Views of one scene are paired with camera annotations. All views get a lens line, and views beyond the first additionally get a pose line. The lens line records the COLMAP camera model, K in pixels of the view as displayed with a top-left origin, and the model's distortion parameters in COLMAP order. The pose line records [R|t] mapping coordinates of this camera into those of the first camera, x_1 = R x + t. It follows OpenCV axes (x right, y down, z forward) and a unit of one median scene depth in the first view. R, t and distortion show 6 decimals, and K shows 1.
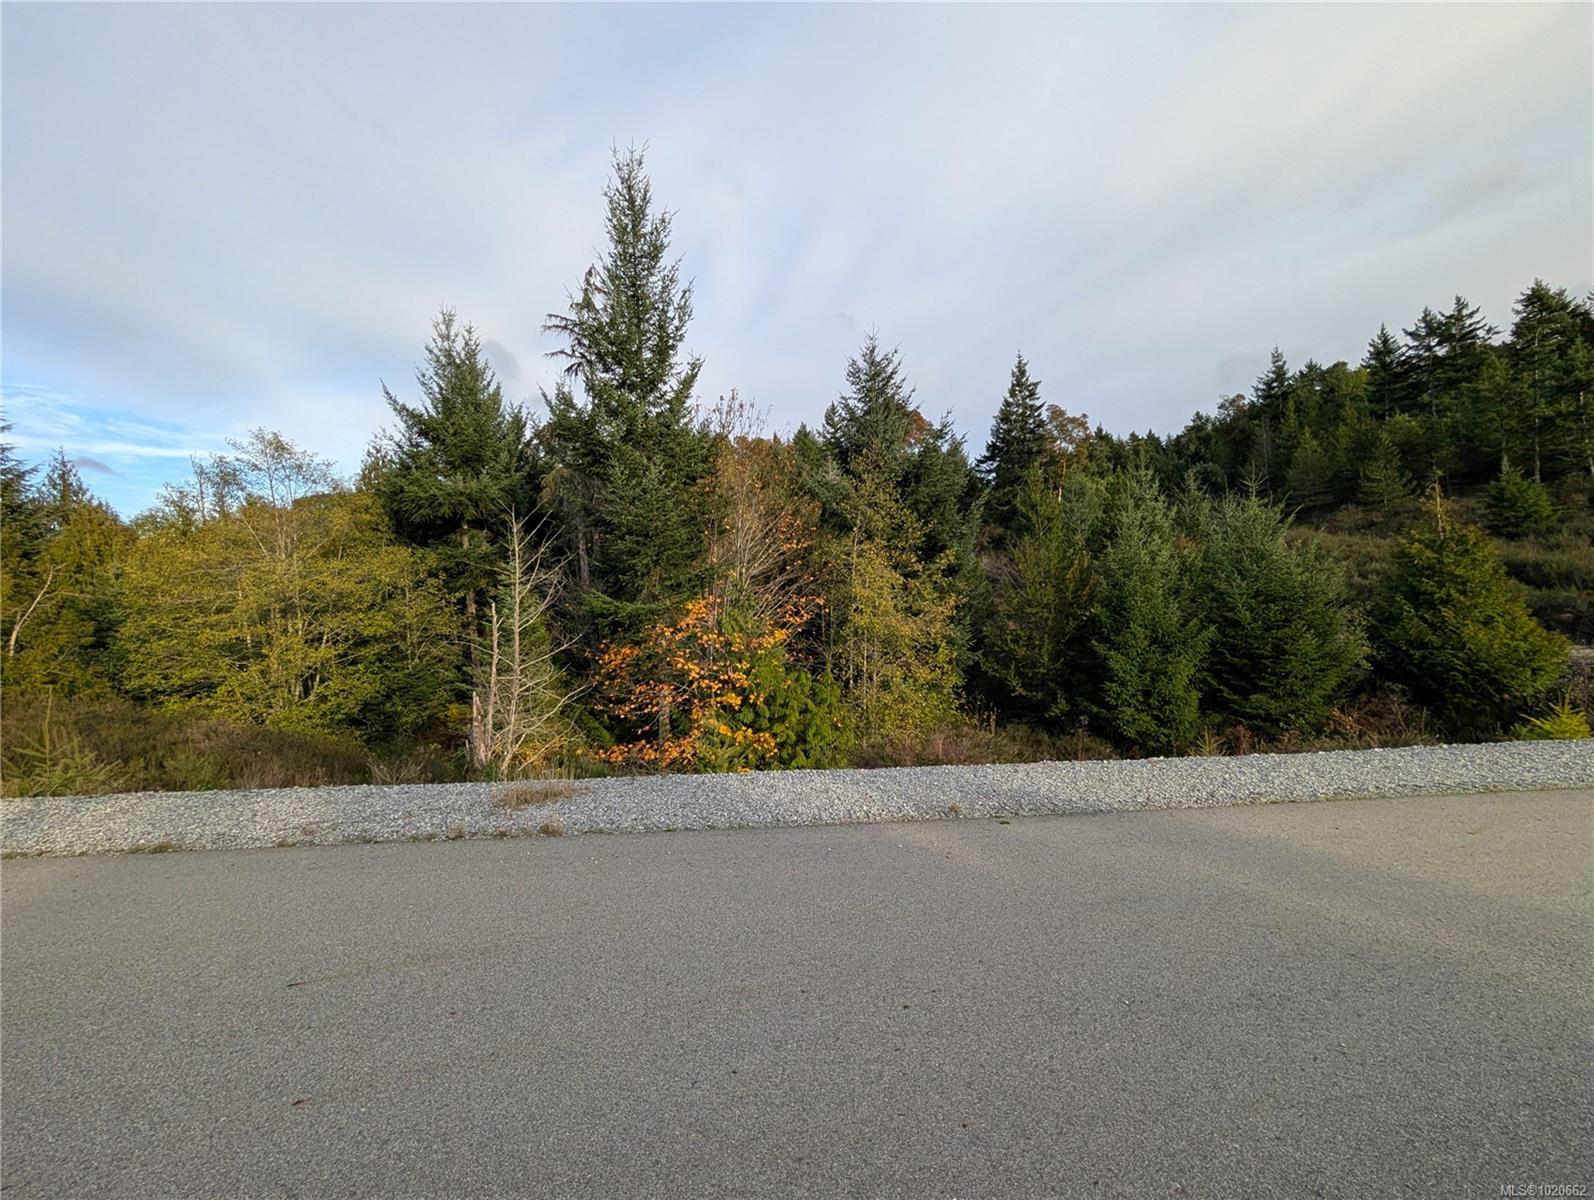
lens RADIAL K [[599.8, 0, 799.8], [0, 599.8, 603.6], [0, 0, 1]] dist [-0.003982, 0.001476]
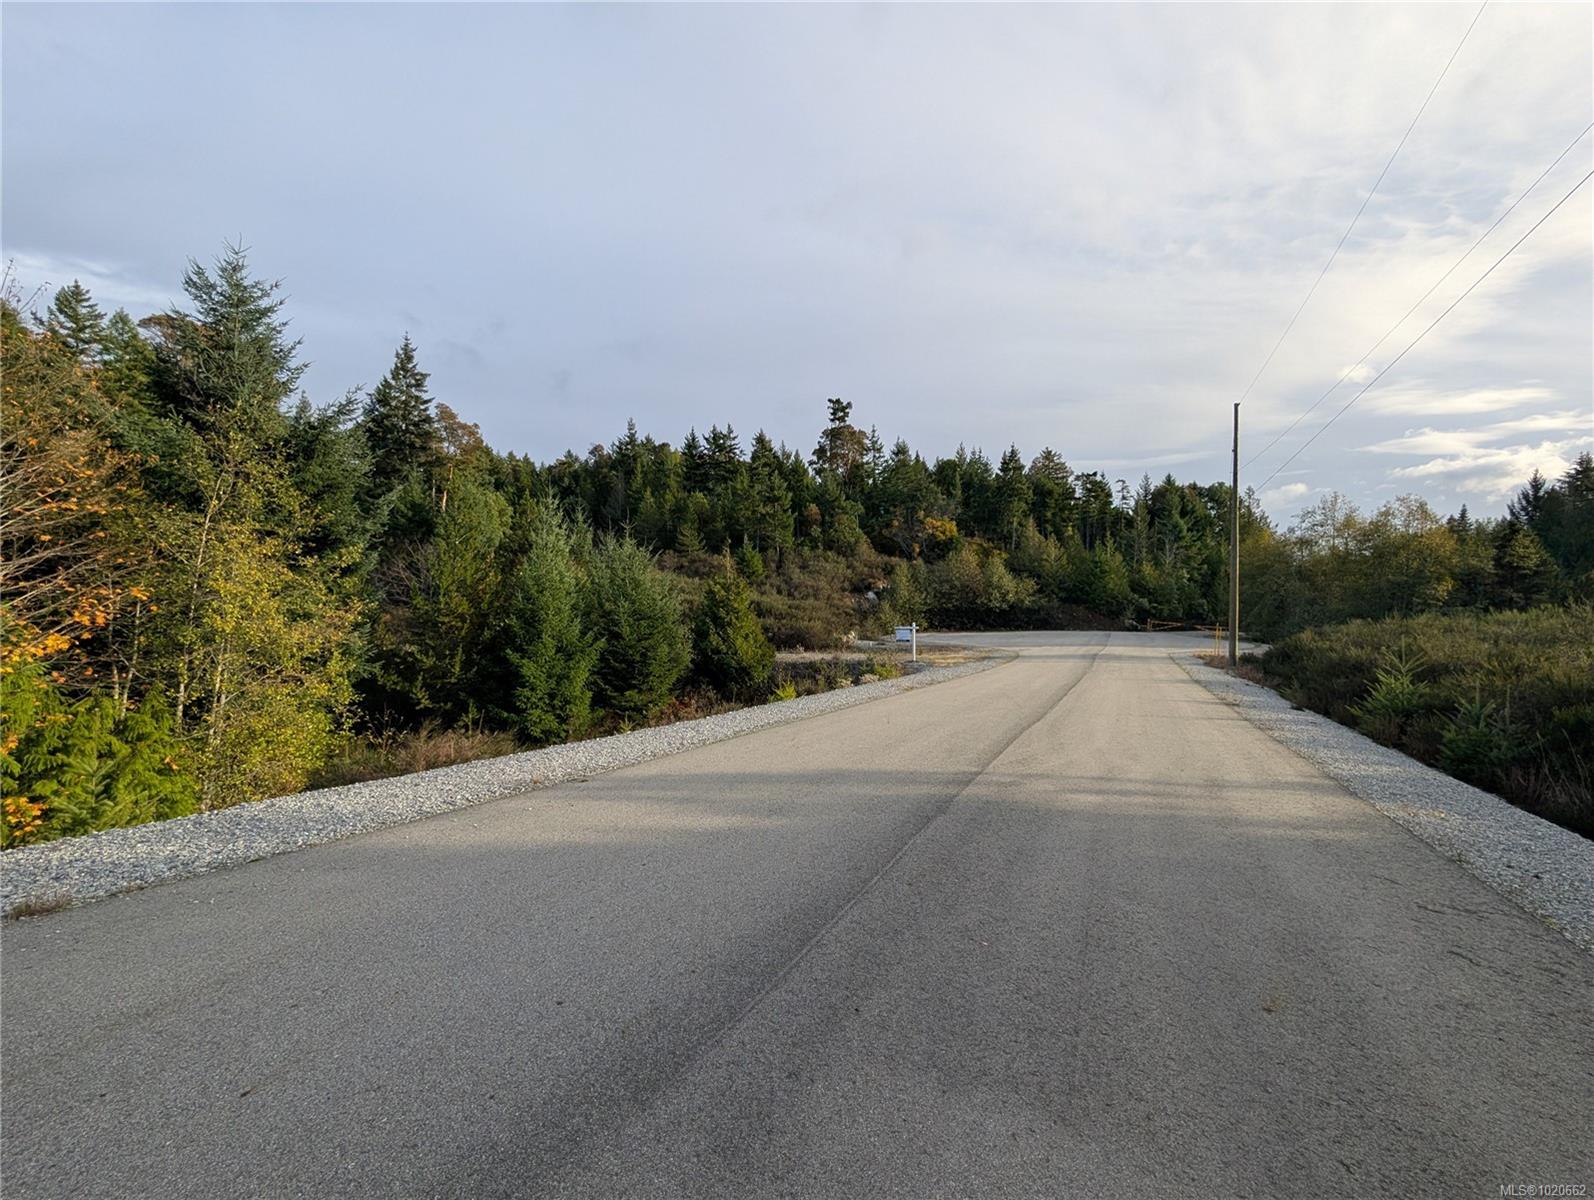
lens RADIAL K [[599.8, 0, 804.2], [0, 599.8, 605.3], [0, 0, 1]] dist [-0.003982, 0.001476]
pose [[0.551110, 0.057622, 0.832440, -0.109622], [-0.043475, 0.998241, -0.040317, 0.002696], [-0.833299, -0.013972, 0.552646, -0.026924]]
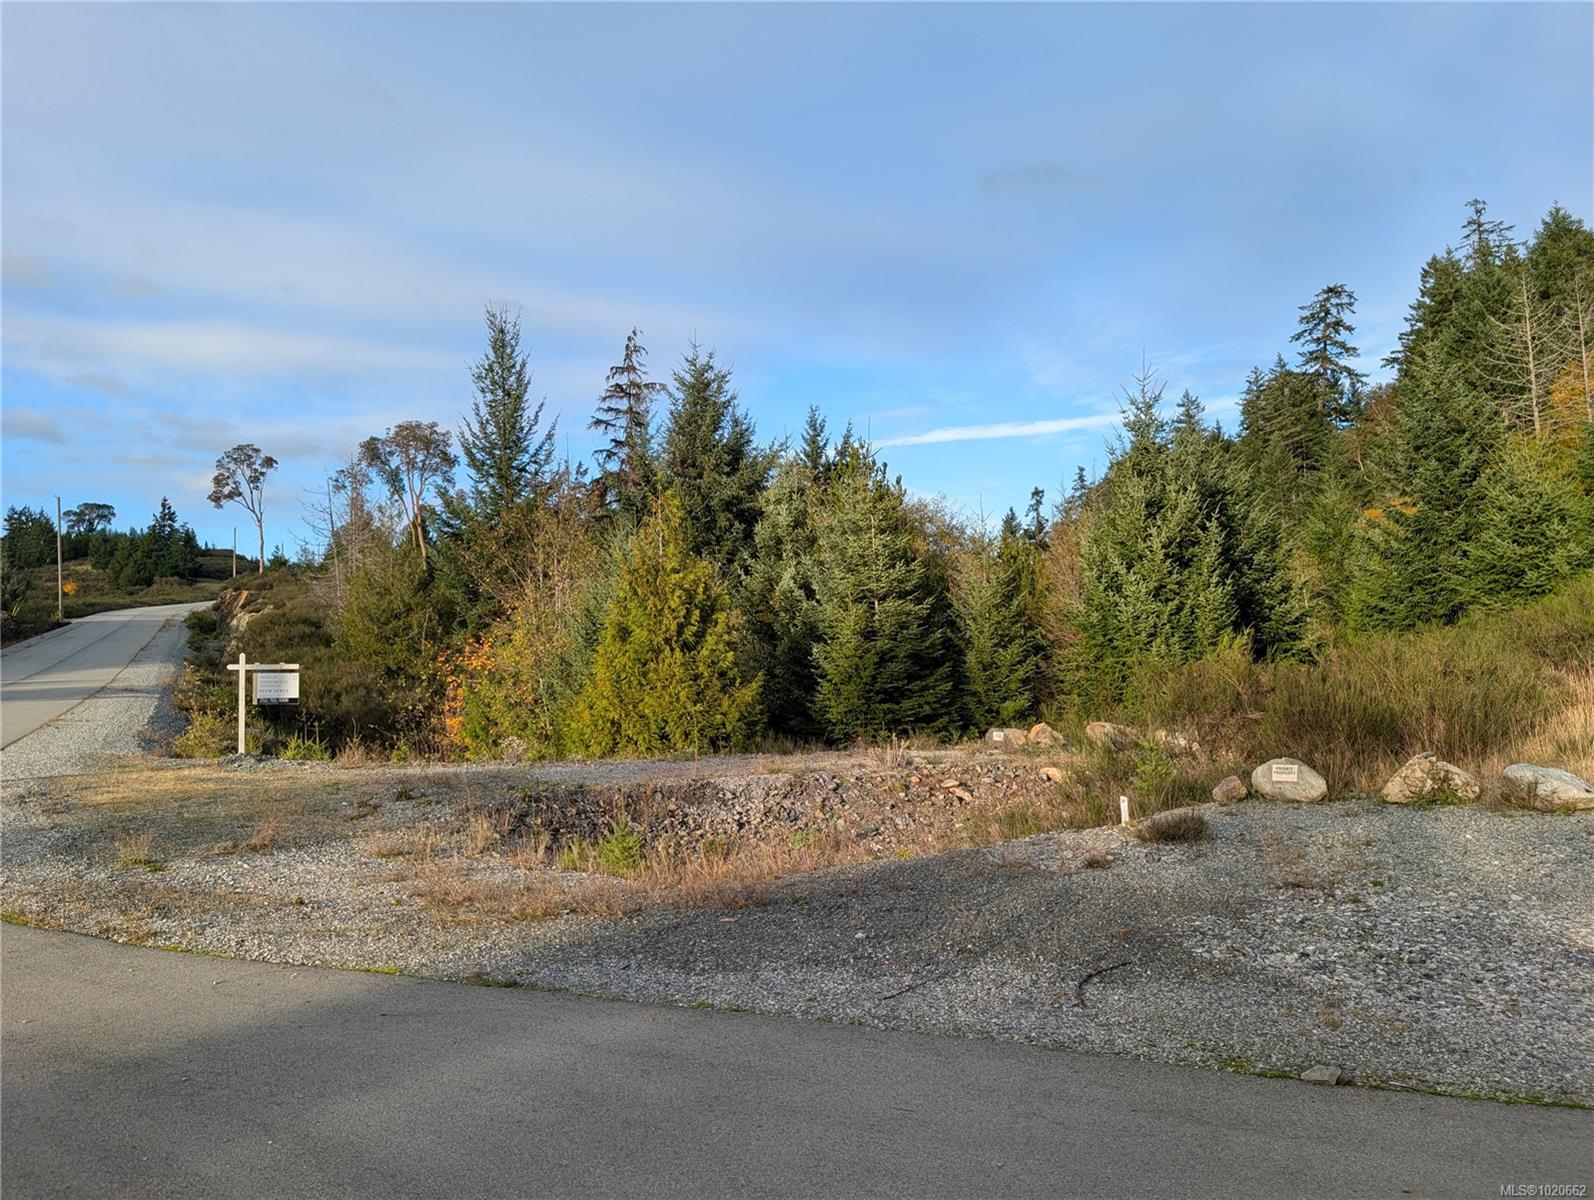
lens RADIAL K [[1139.6, 0, 788.4], [0, 1139.6, 588.7], [0, 0, 1]] dist [0.020558, -0.012477]
pose [[0.366685, -0.014499, -0.930232, 2.296342], [0.016930, 0.999817, -0.008910, -0.070504], [0.930191, -0.012481, 0.366863, 0.625624]]
